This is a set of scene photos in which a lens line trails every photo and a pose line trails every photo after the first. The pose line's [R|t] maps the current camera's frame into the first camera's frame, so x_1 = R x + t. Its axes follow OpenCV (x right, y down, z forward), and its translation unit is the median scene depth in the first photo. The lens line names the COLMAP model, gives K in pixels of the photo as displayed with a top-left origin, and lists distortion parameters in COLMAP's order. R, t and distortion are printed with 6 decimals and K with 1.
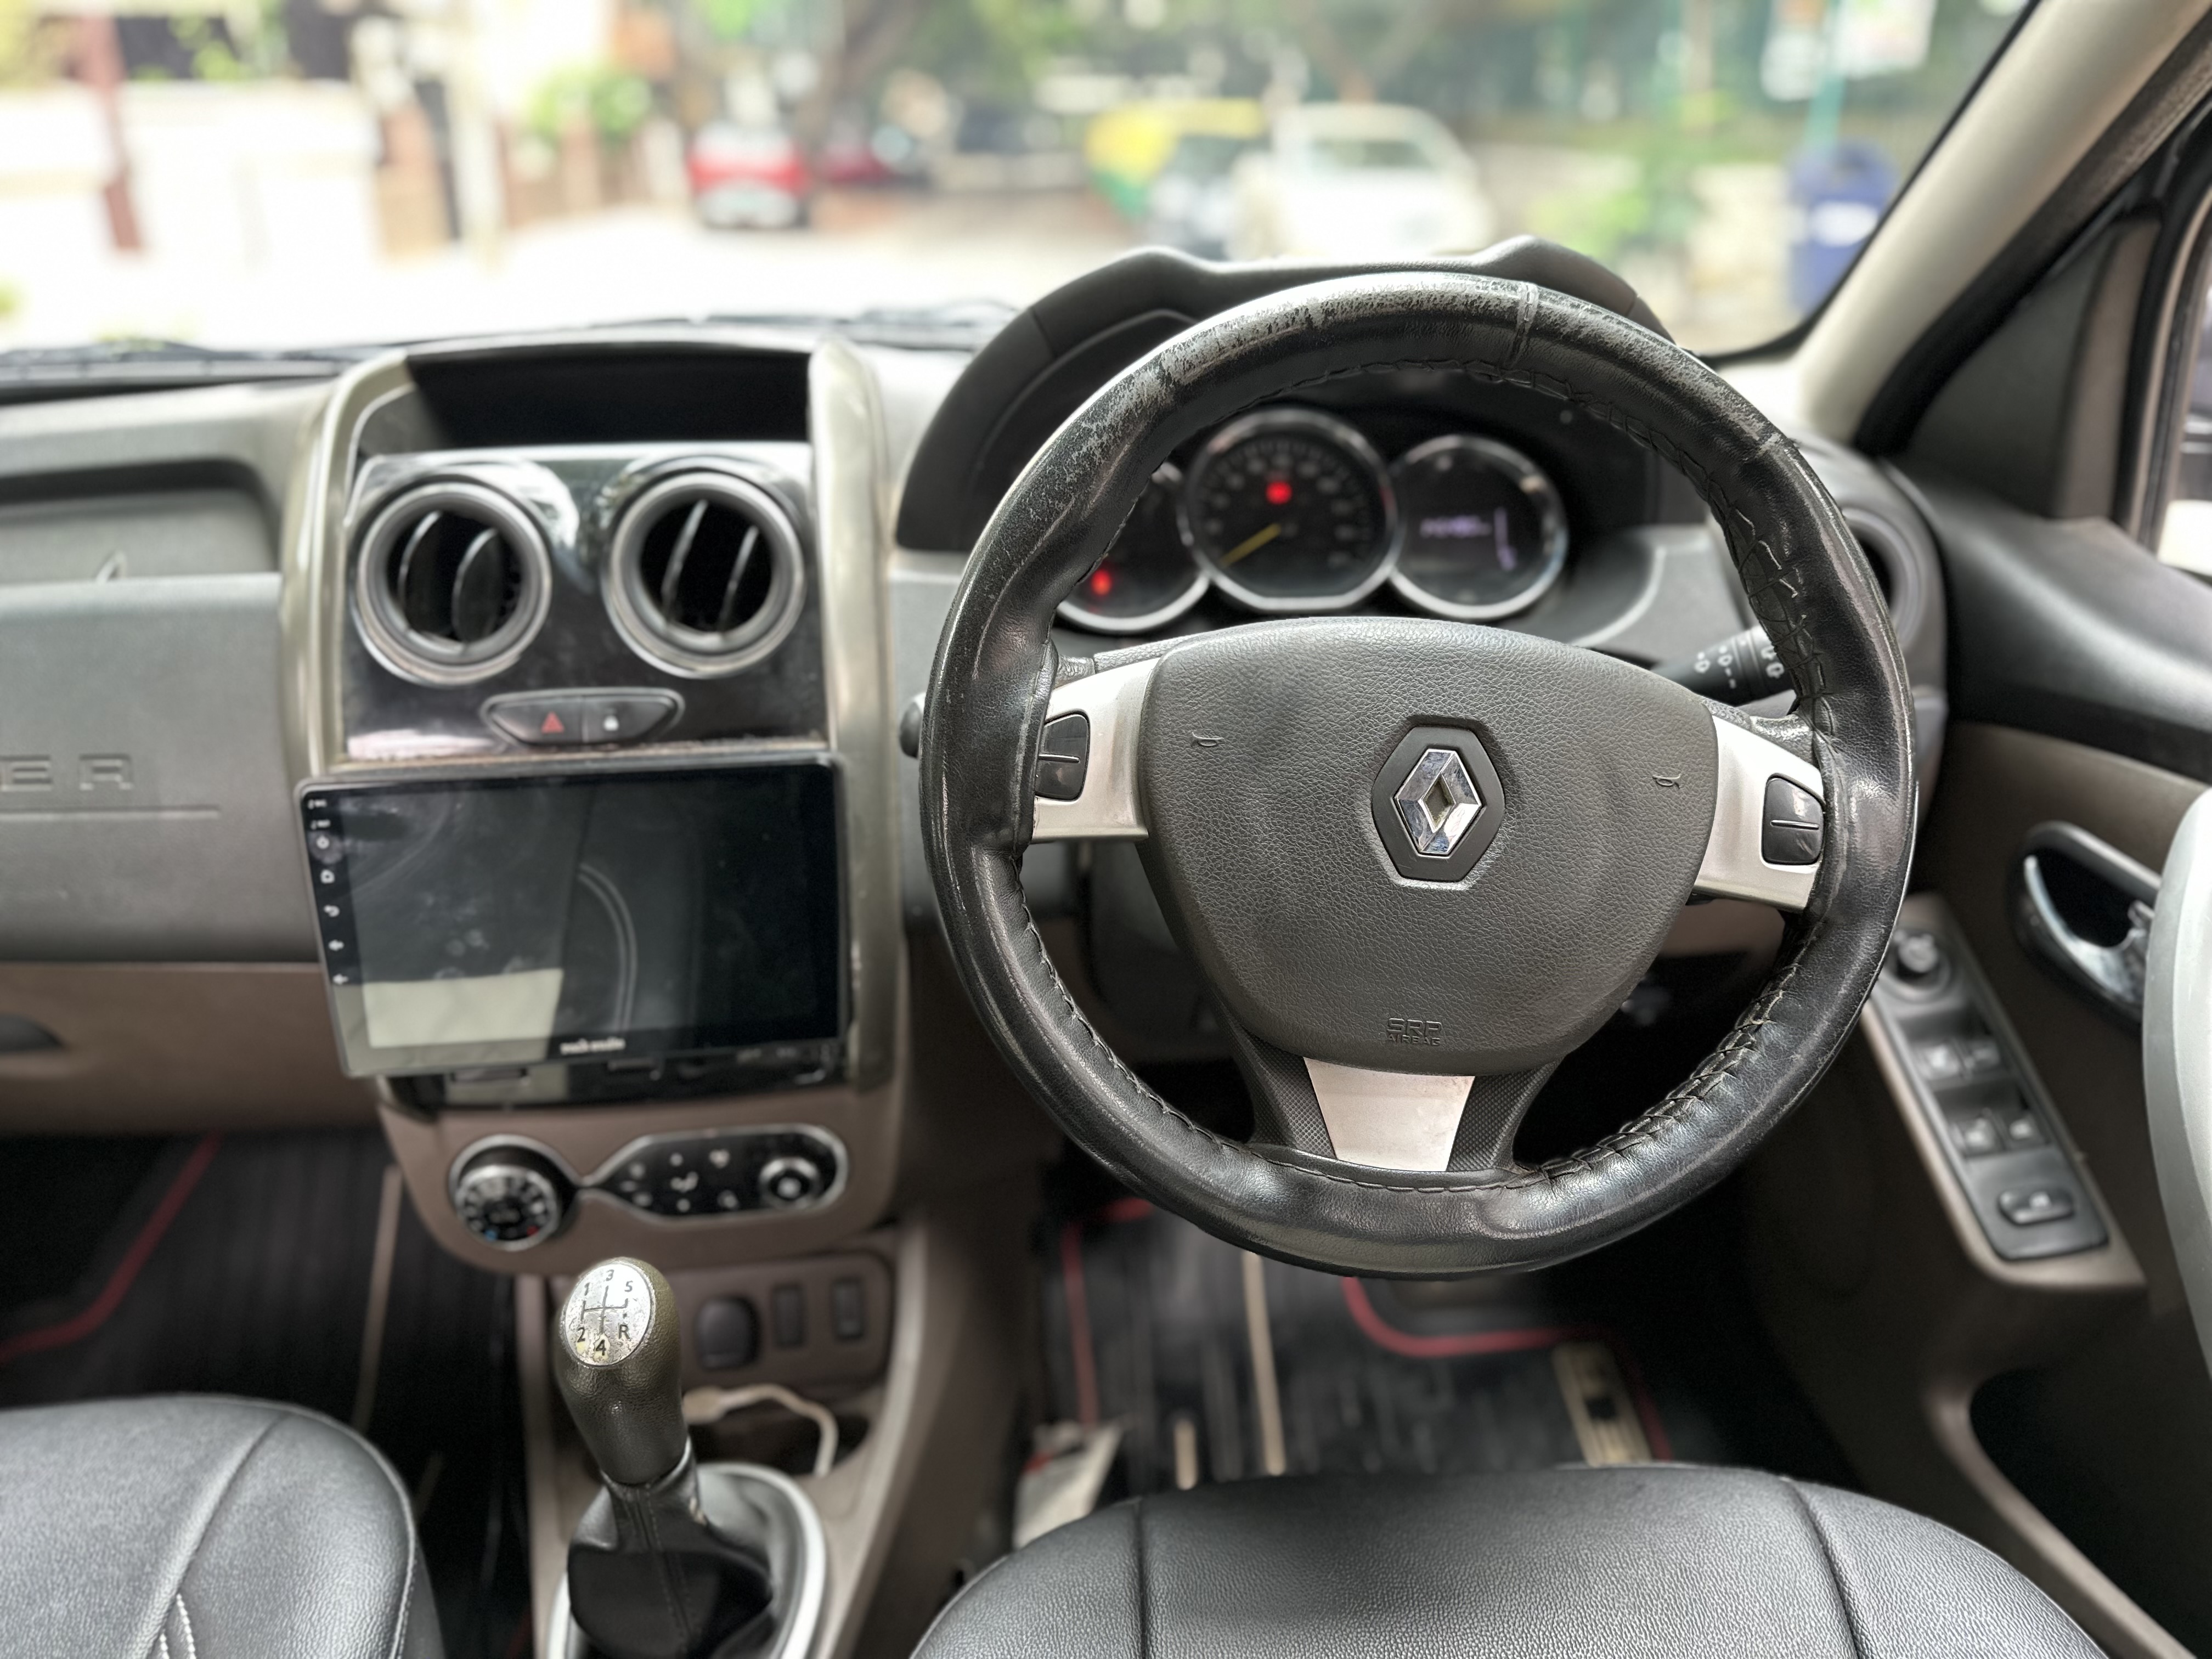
lens RADIAL K [[1624.7, 0, 1106.0], [0, 1624.7, 829.5], [0, 0, 1]] dist [0.117140, -0.128872]
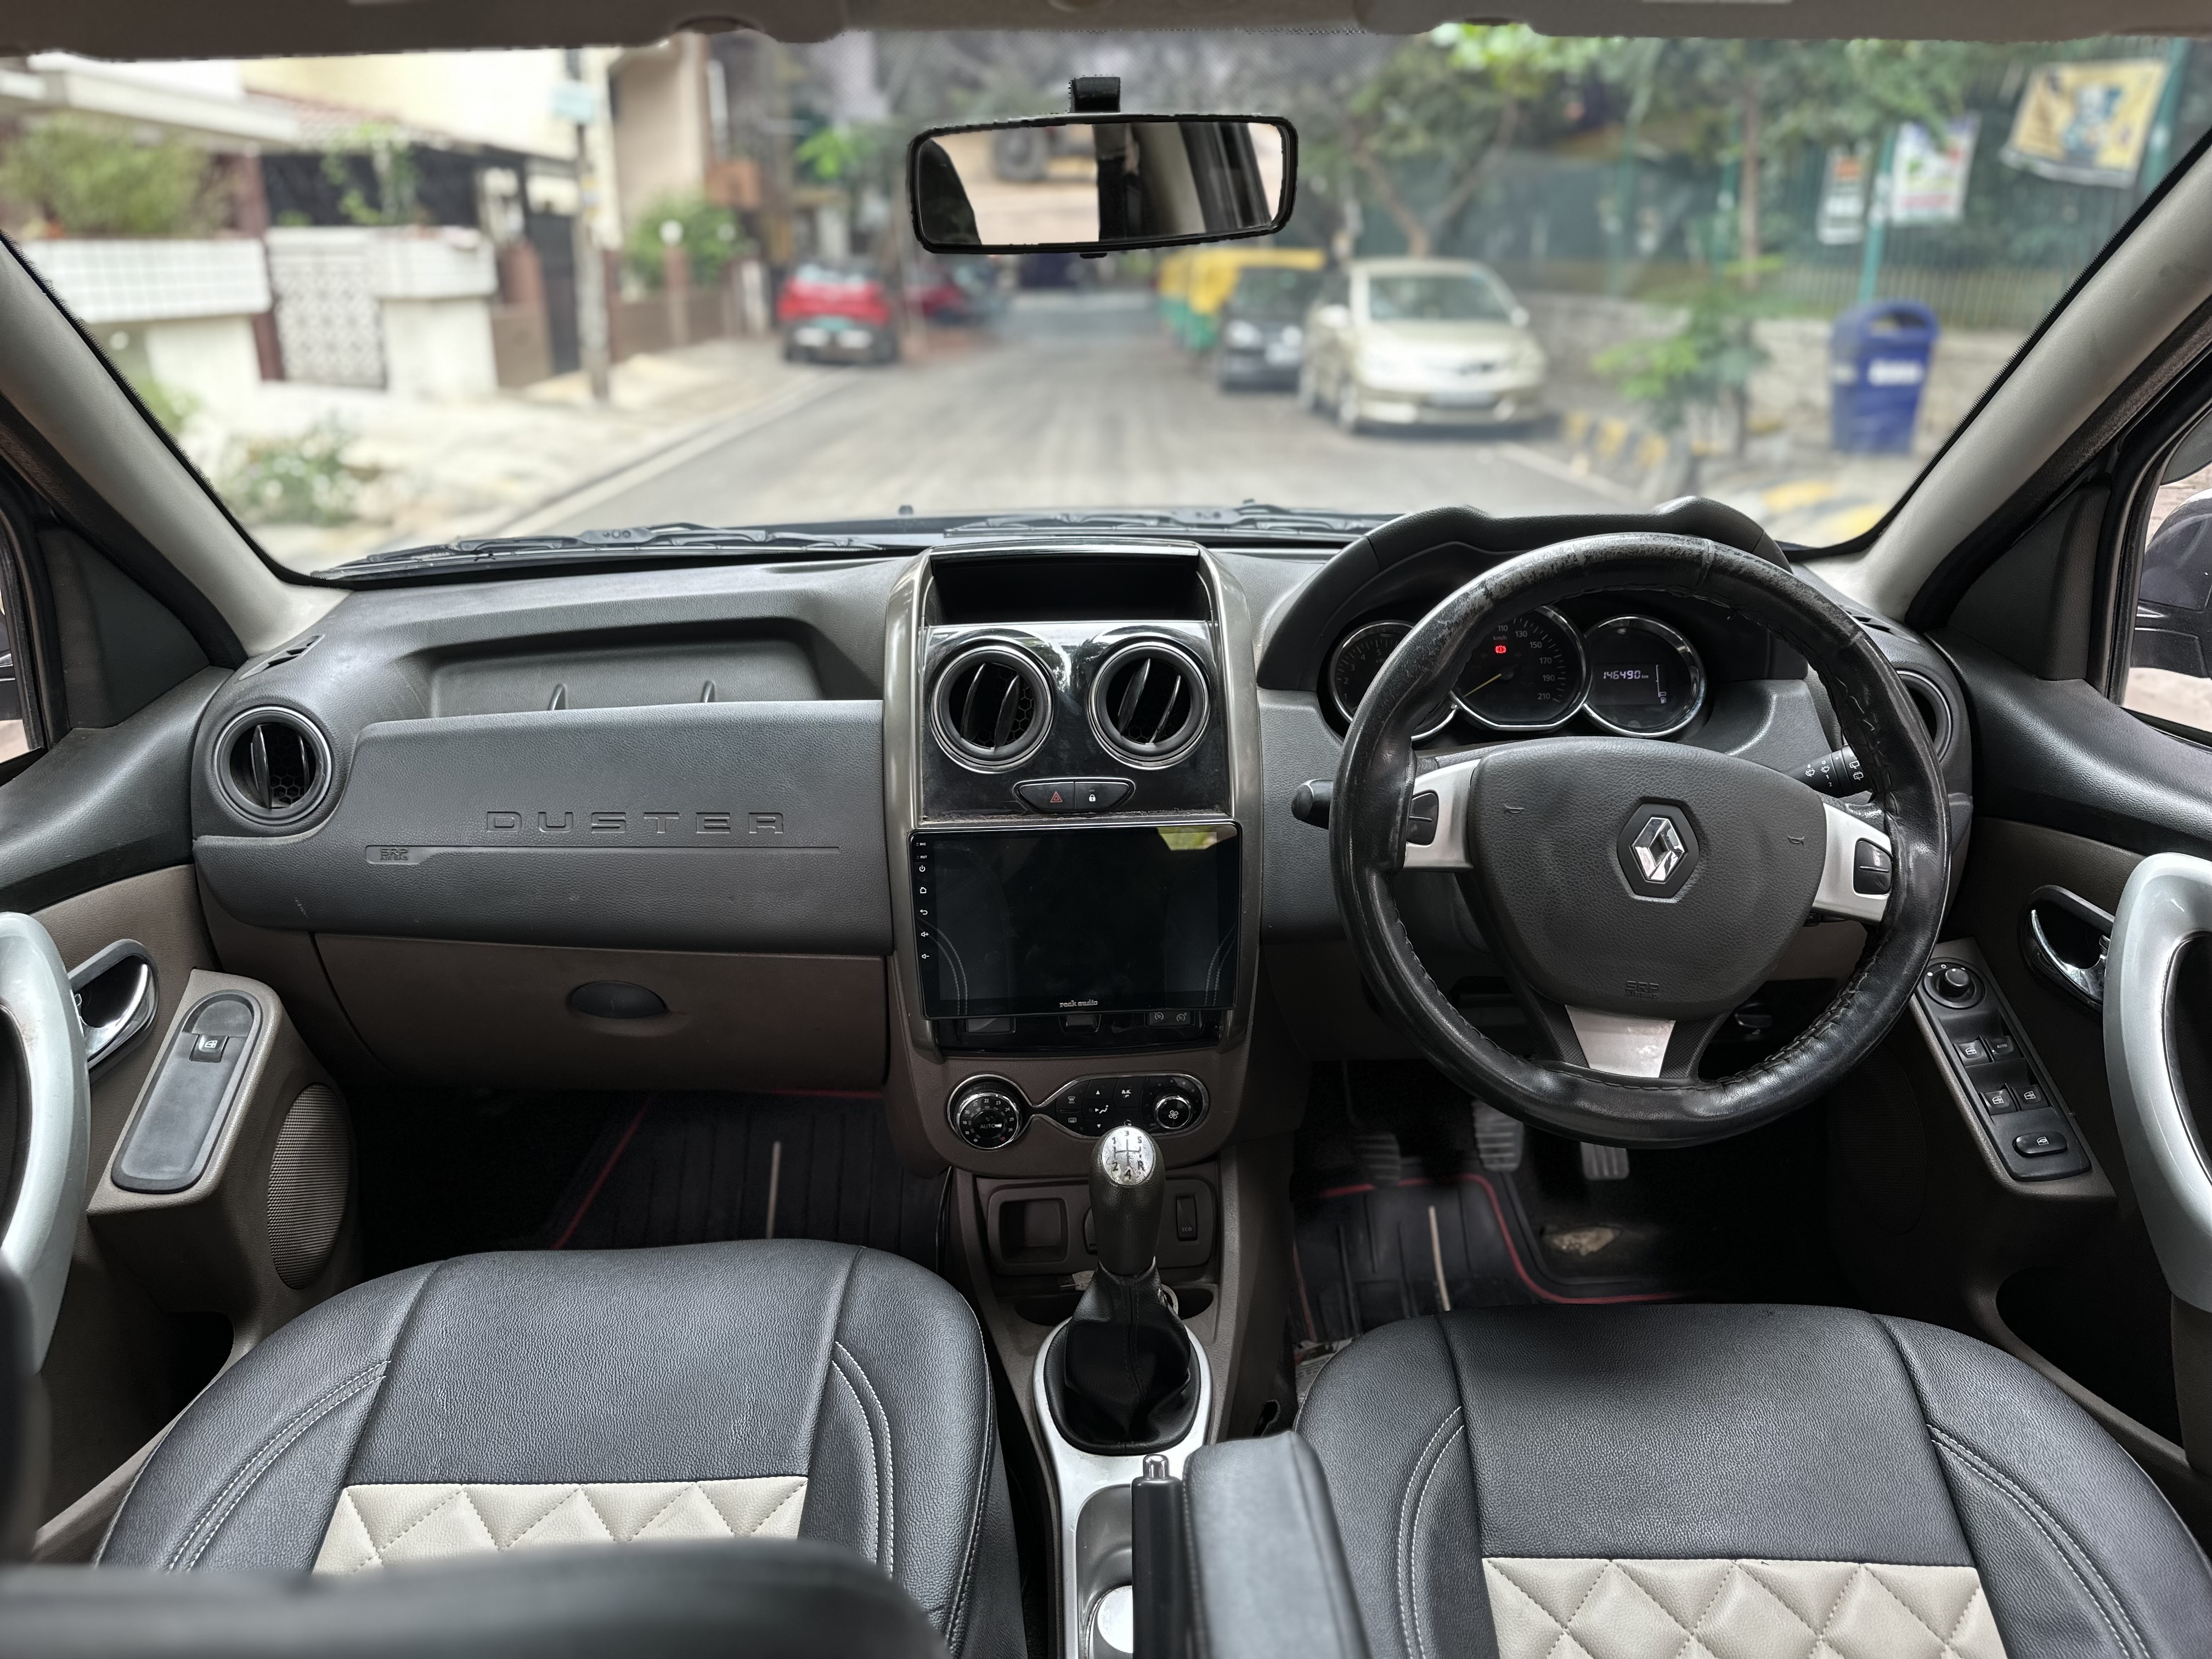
lens RADIAL K [[1624.7, 0, 1106.0], [0, 1624.7, 829.5], [0, 0, 1]] dist [0.117140, -0.128872]
pose [[0.999446, 0.018654, -0.027555, -0.247369], [-0.020466, 0.997542, -0.067014, 0.069420], [0.026237, 0.067541, 0.997371, -0.544419]]
